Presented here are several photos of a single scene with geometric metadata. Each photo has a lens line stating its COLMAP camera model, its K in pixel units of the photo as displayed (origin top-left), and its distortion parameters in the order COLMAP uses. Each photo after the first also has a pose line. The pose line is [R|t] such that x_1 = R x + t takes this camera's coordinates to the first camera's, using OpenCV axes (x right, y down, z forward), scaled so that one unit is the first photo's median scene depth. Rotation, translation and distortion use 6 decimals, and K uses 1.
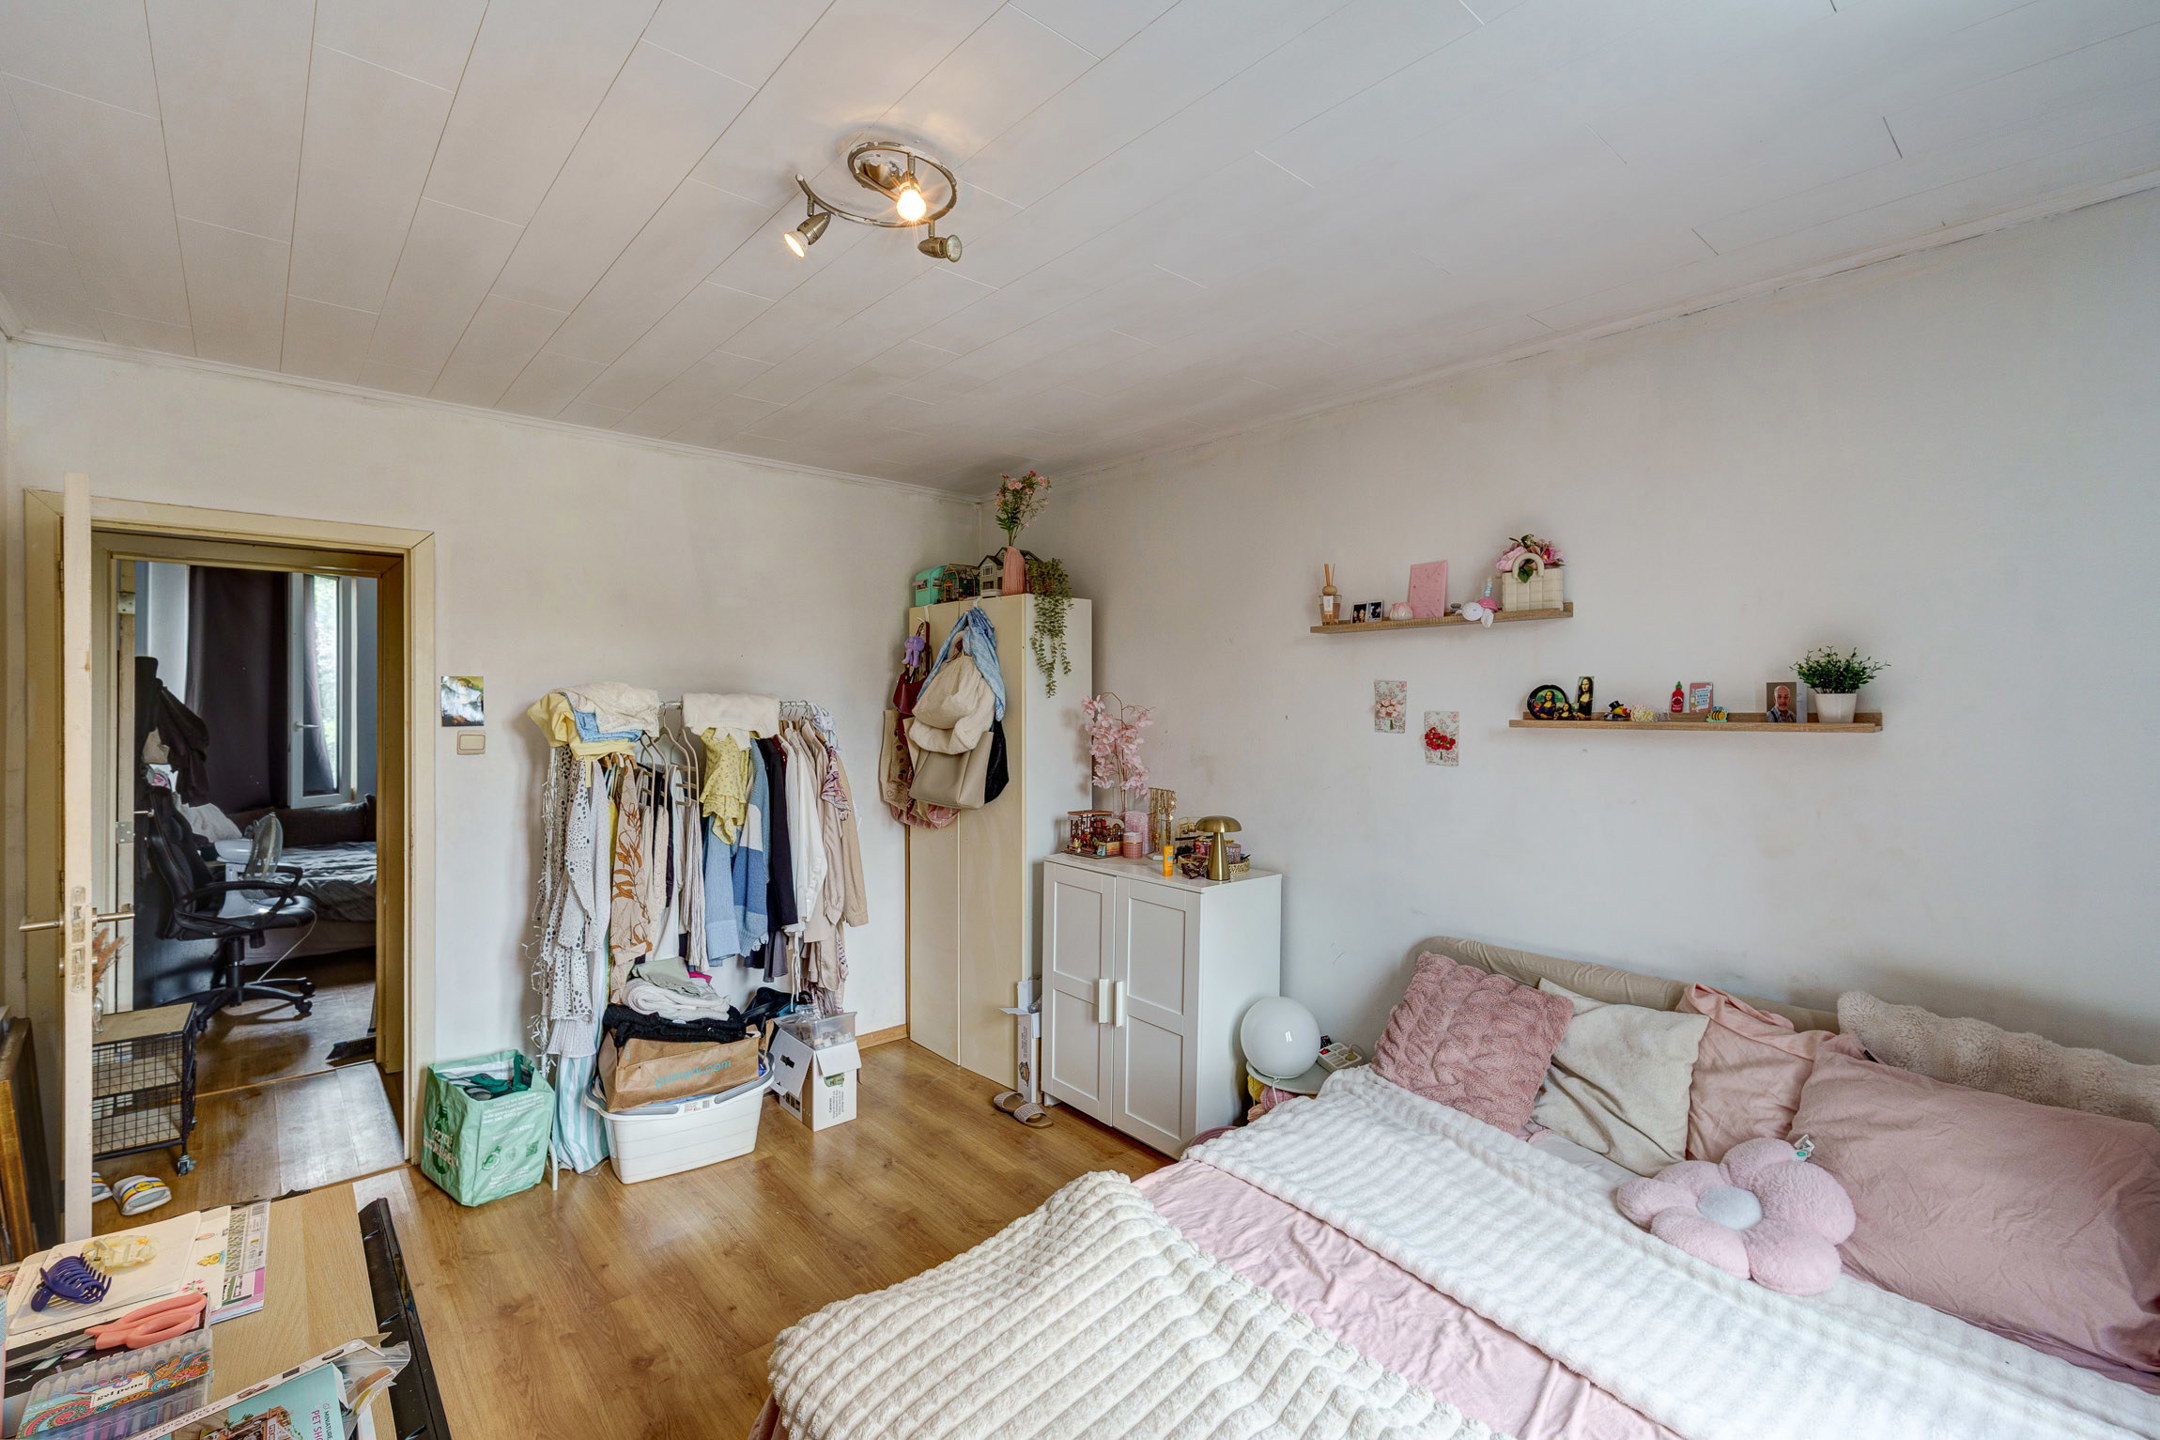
lens RADIAL K [[935.6, 0, 1080.0], [0, 935.6, 720.0], [0, 0, 1]] dist [-0.000015, -0.000034]
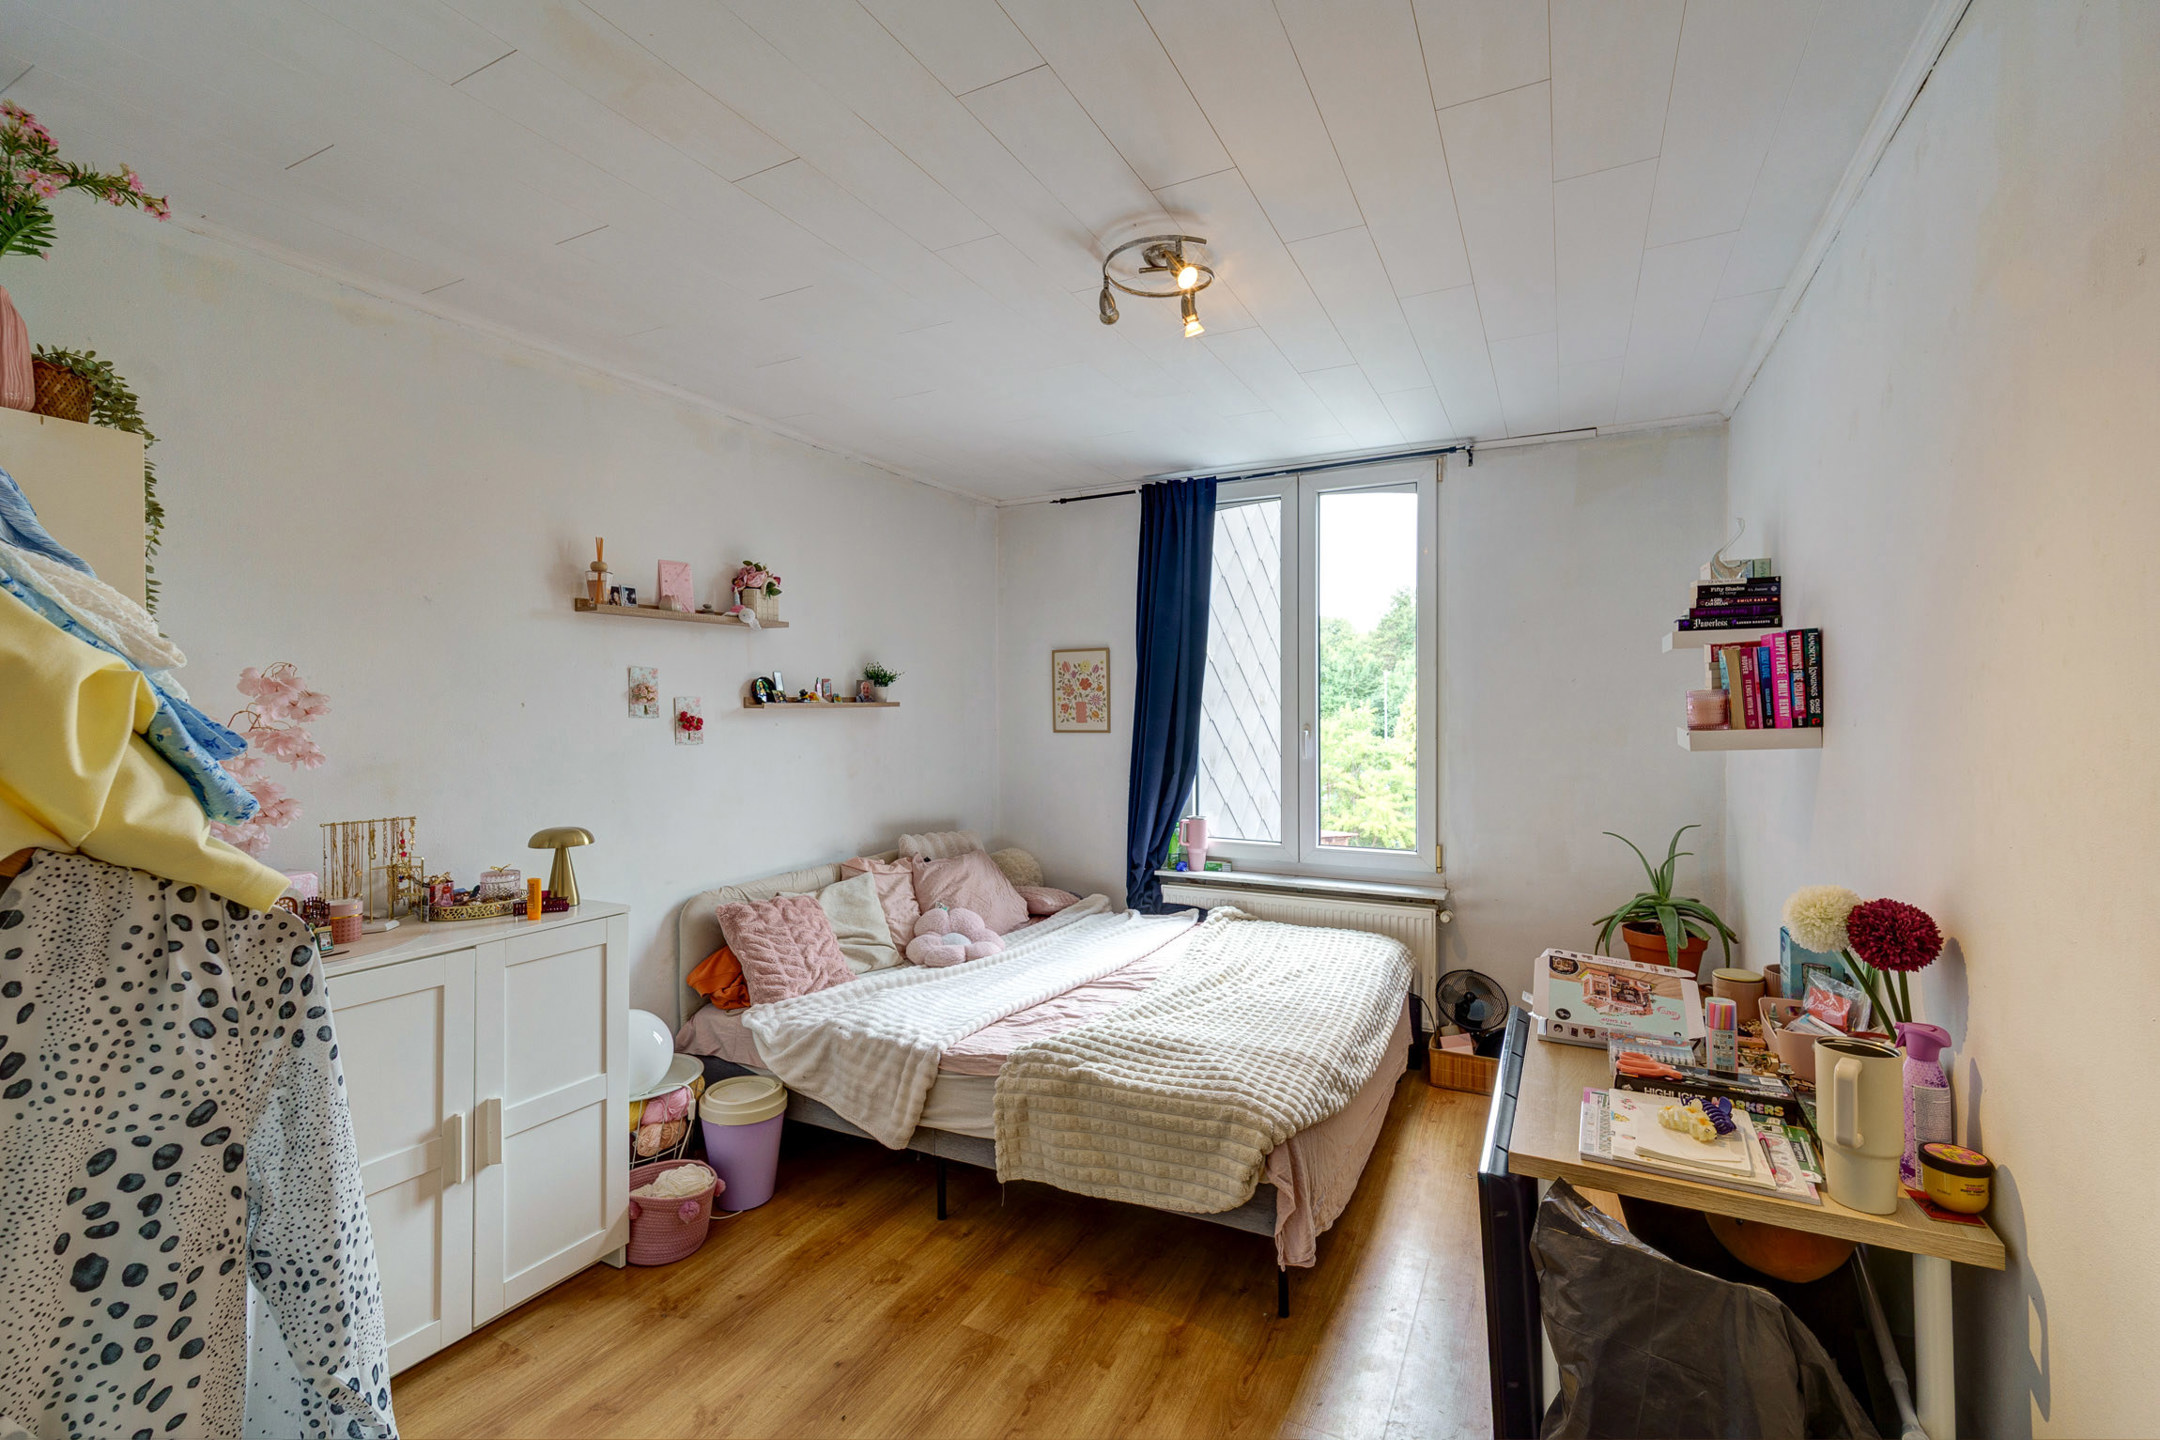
lens RADIAL K [[935.6, 0, 1080.0], [0, 935.6, 720.0], [0, 0, 1]] dist [-0.000015, -0.000034]
pose [[-0.359862, -0.026221, 0.932637, -0.839769], [0.006531, 0.999510, 0.030621, -0.012890], [-0.932983, 0.017110, -0.359514, 0.968244]]
